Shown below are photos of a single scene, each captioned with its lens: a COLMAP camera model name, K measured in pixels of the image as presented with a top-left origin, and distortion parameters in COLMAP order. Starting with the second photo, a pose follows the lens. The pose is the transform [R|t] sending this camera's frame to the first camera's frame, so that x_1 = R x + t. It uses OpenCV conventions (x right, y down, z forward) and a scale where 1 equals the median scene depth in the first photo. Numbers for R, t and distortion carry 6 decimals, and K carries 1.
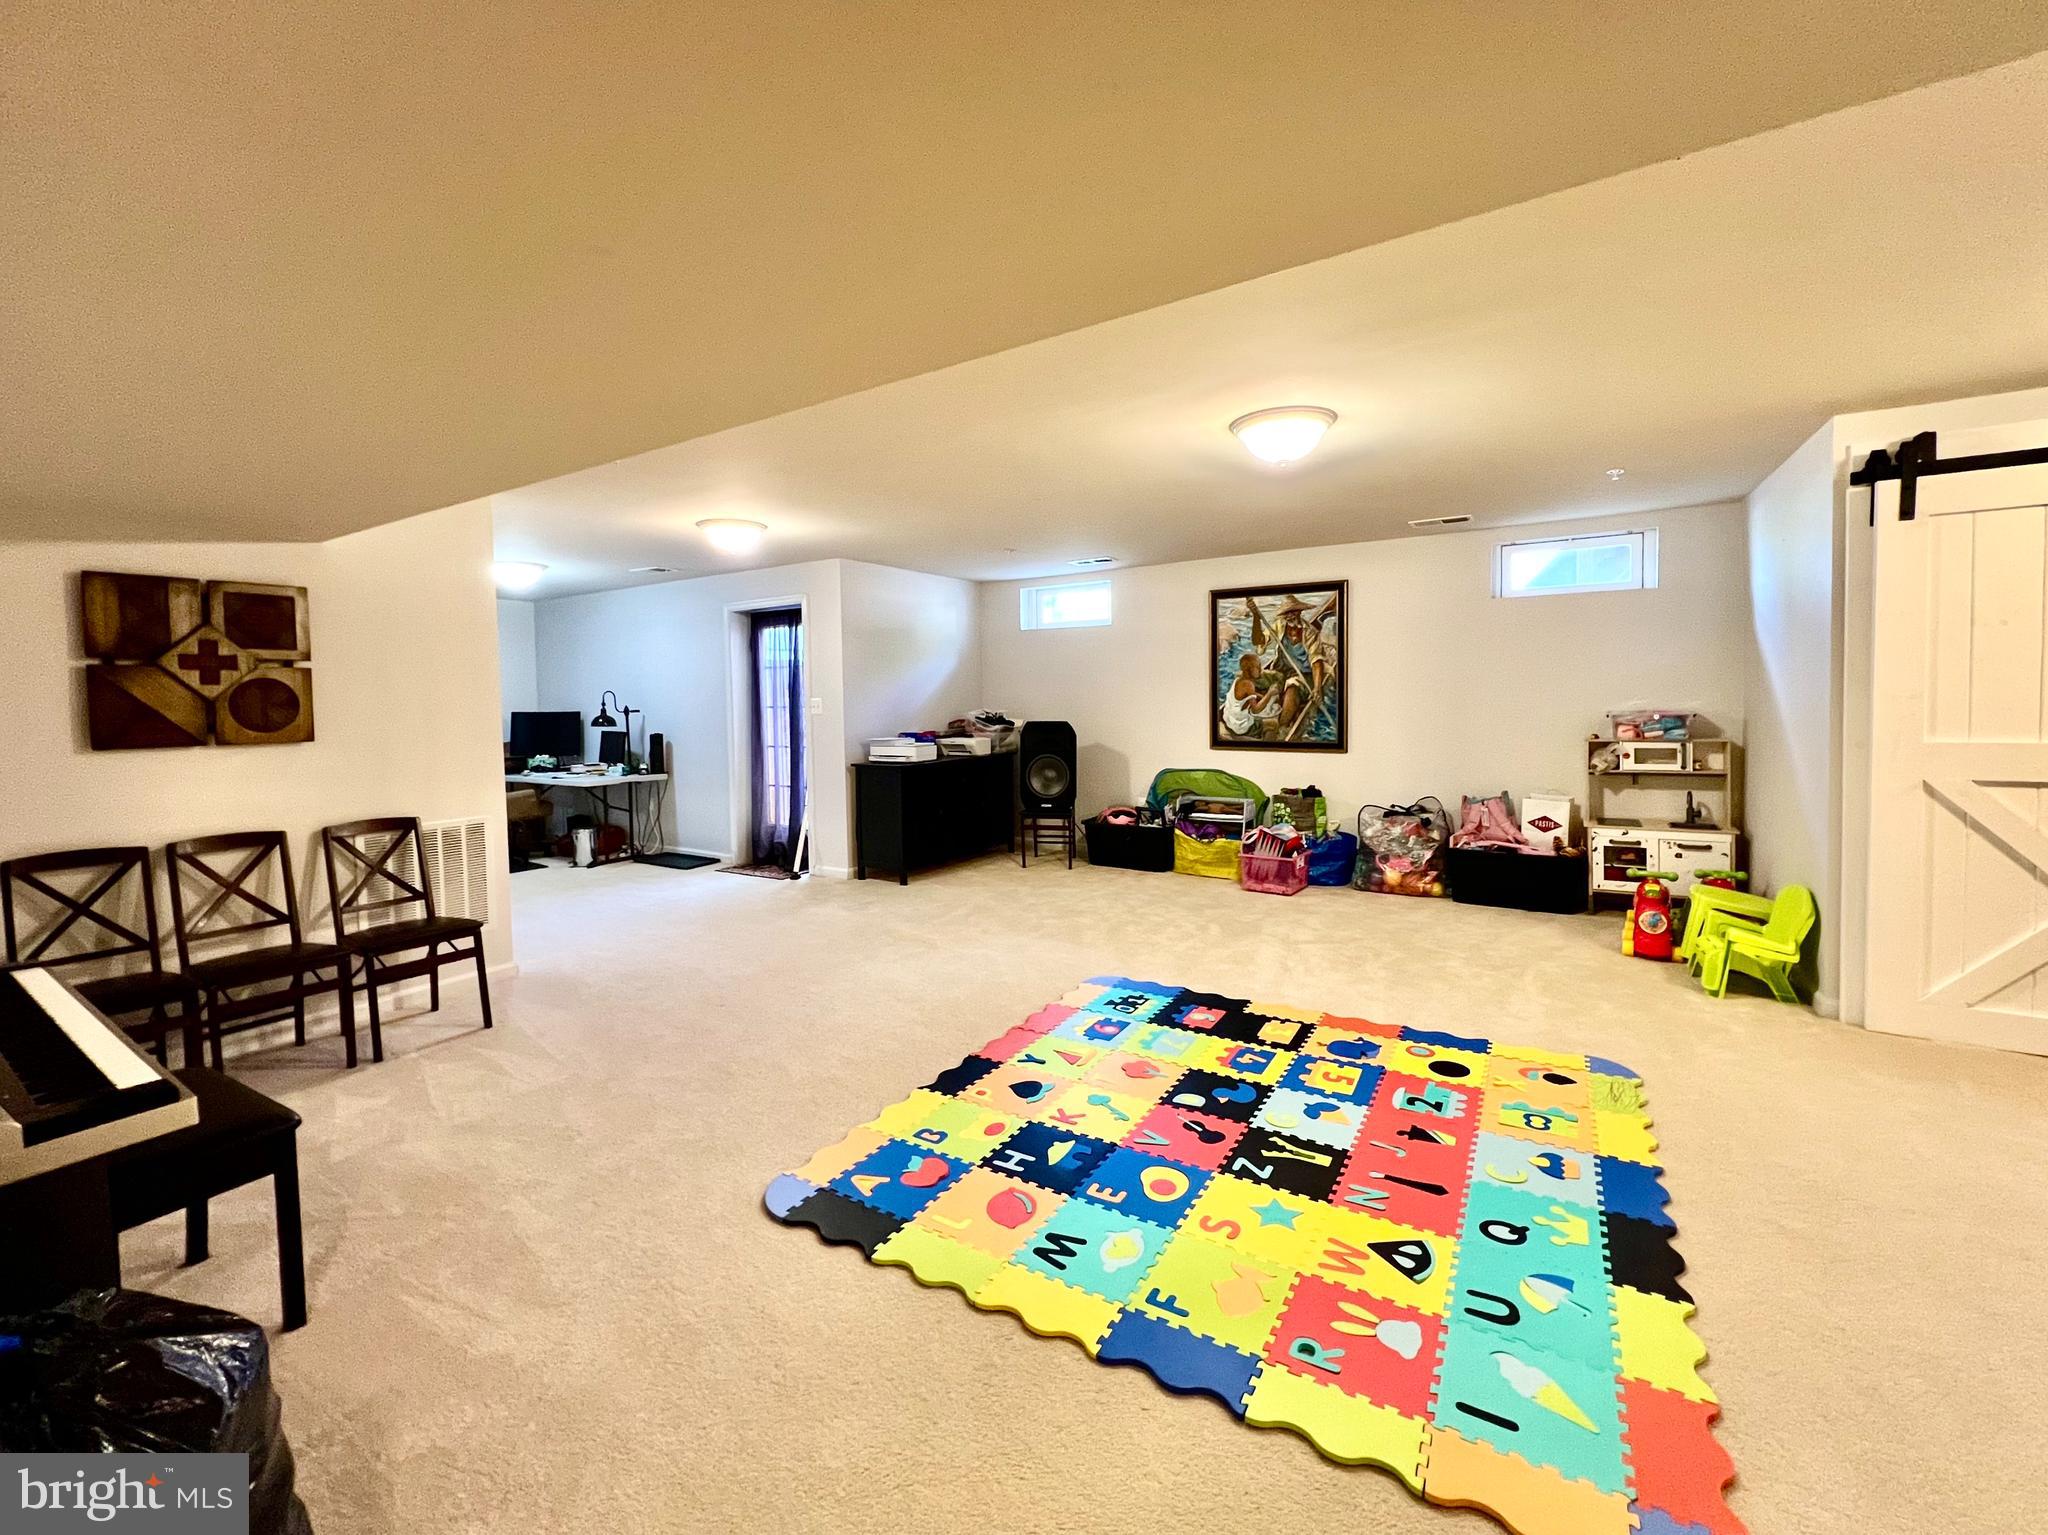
lens RADIAL K [[842.7, 0, 1025.8], [0, 842.7, 765.1], [0, 0, 1]] dist [-0.000421, 0.000017]
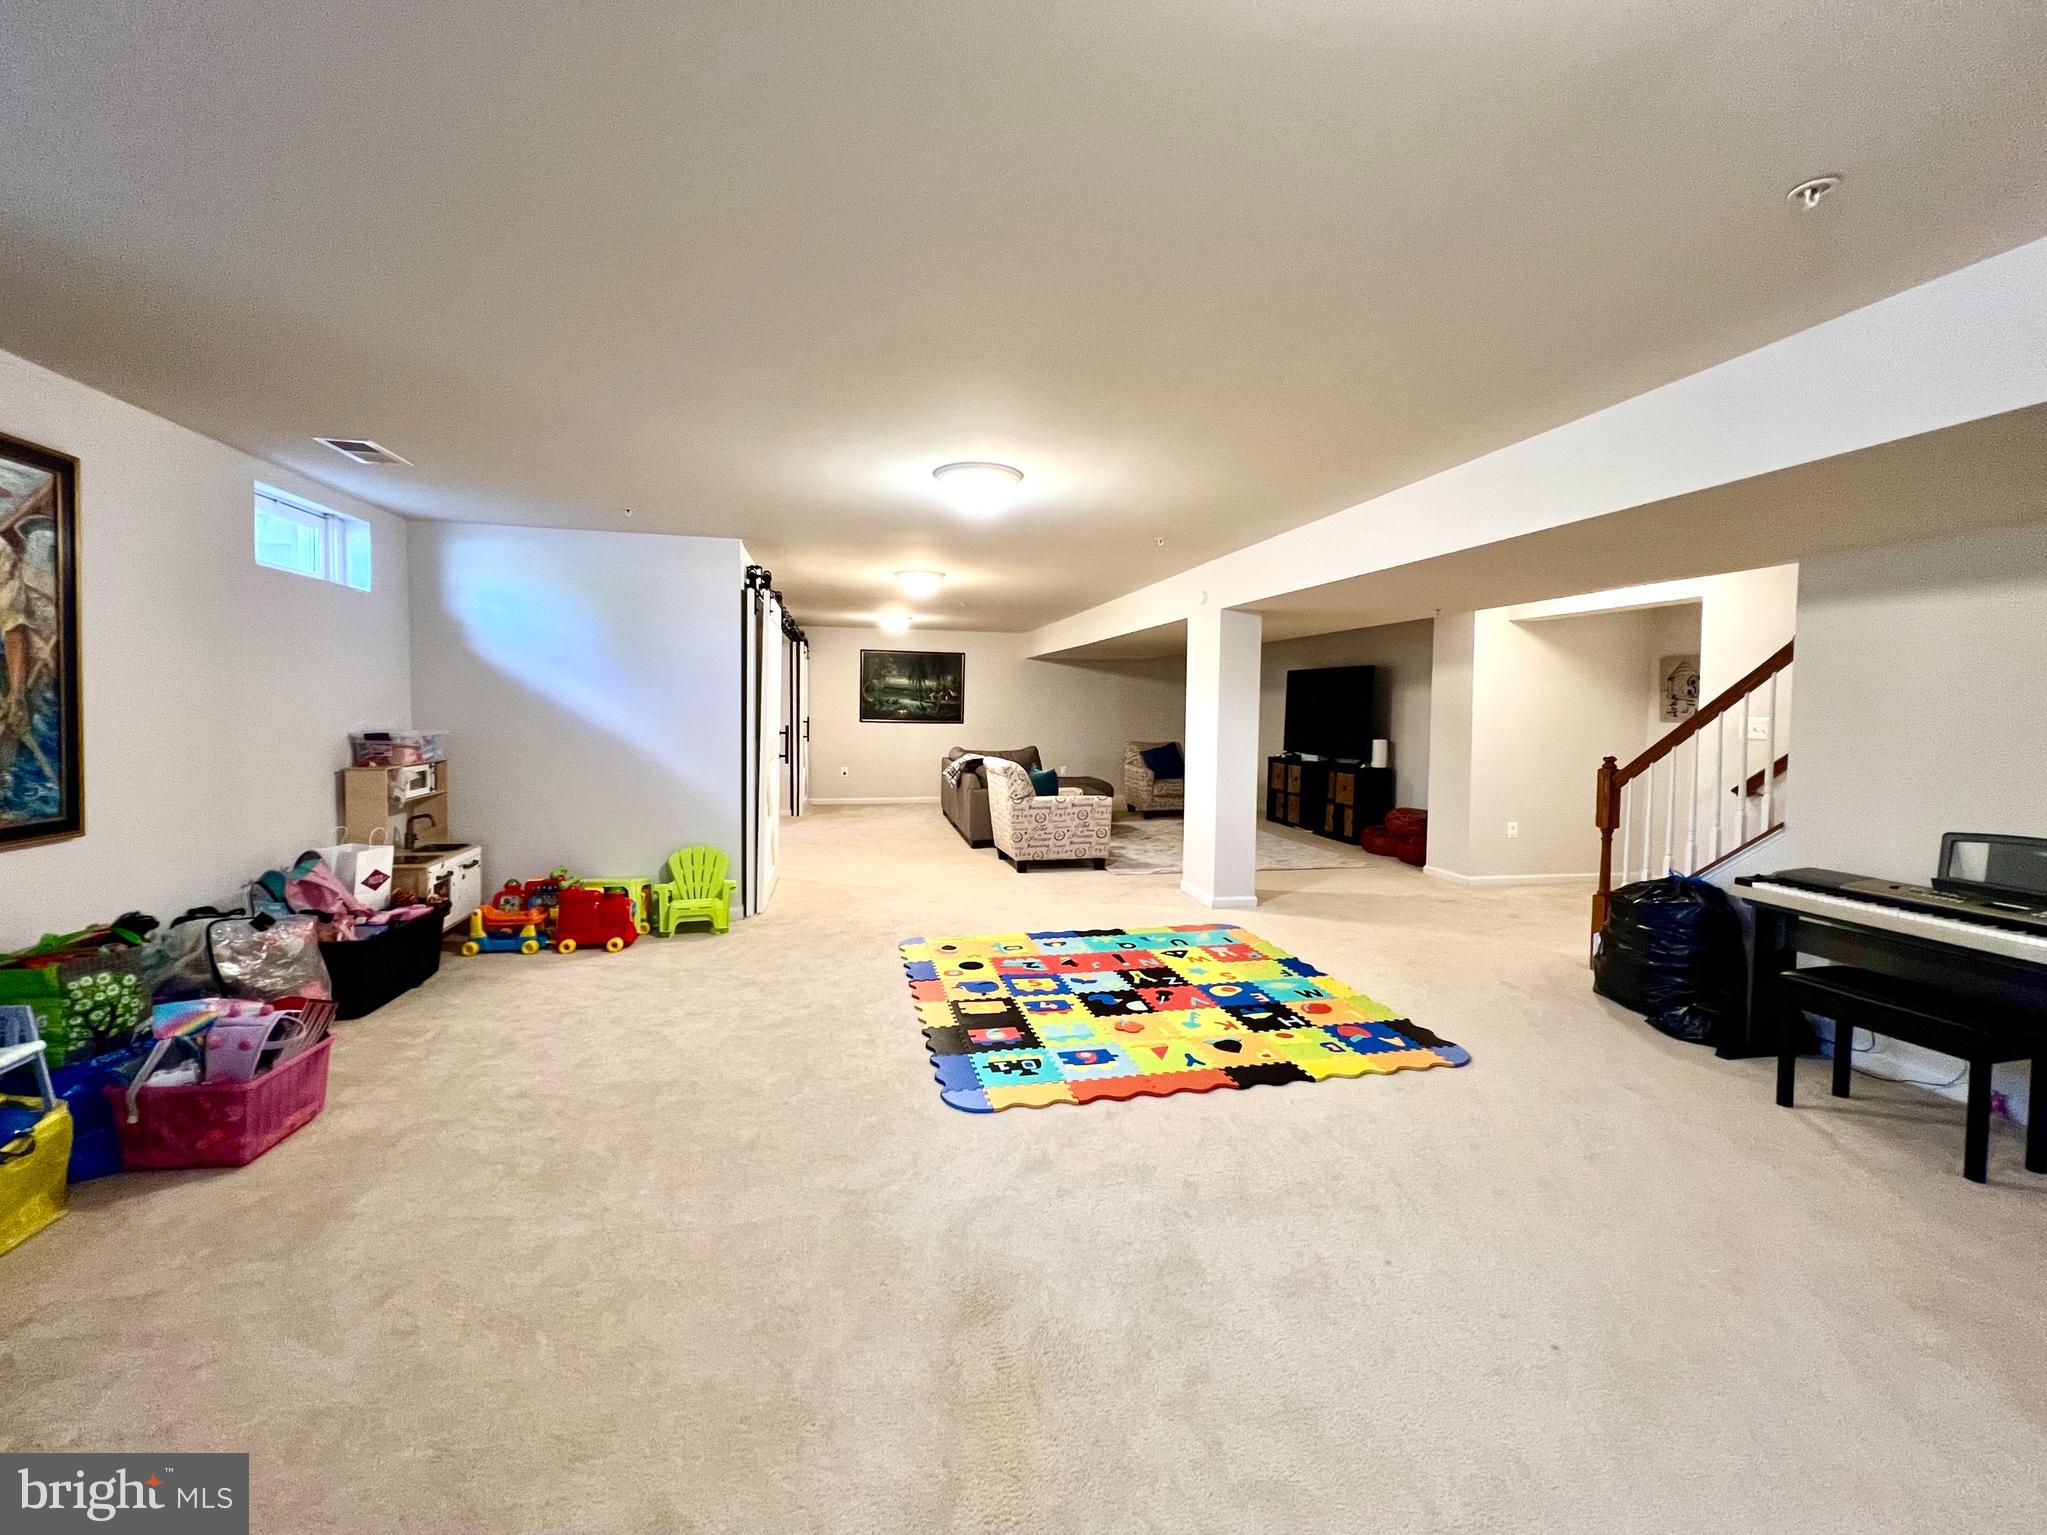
lens RADIAL K [[838.7, 0, 1023.5], [0, 838.7, 767.5], [0, 0, 1]] dist [0.000921, 0.000026]
pose [[-0.699718, -0.042753, 0.713138, -0.649438], [0.057005, 0.991684, 0.115385, -0.164191], [-0.712141, 0.121389, -0.691462, 2.062991]]
